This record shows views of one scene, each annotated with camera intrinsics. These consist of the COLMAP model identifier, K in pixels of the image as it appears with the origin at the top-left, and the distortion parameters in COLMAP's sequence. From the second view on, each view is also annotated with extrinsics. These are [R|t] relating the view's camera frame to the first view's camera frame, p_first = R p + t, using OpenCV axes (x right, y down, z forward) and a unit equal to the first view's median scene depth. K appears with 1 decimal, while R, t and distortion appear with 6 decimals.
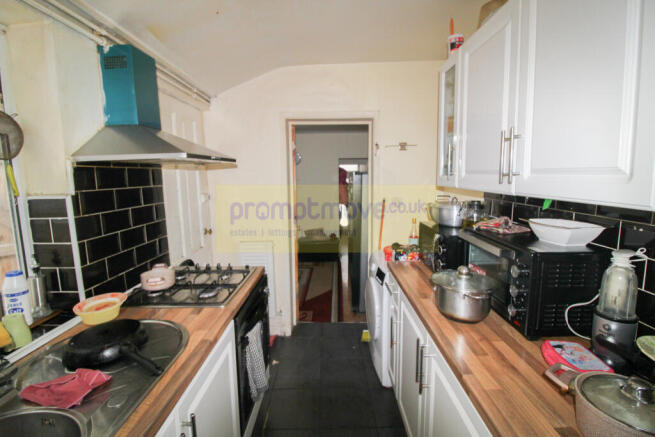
lens RADIAL K [[318.0, 0, 326.7], [0, 318.0, 215.2], [0, 0, 1]] dist [0.000077, 0.000039]
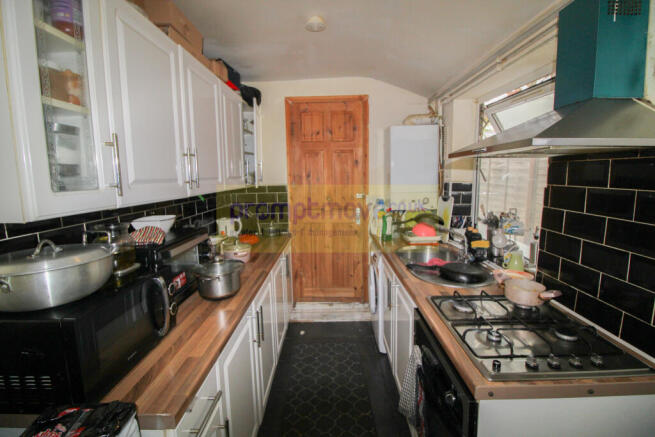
lens RADIAL K [[318.0, 0, 327.6], [0, 318.0, 216.3], [0, 0, 1]] dist [0.000077, 0.000039]
pose [[-0.999382, 0.034537, -0.006575, 0.007044], [0.031607, 0.964500, 0.262186, -0.280355], [0.015397, 0.261816, -0.964995, 2.053860]]
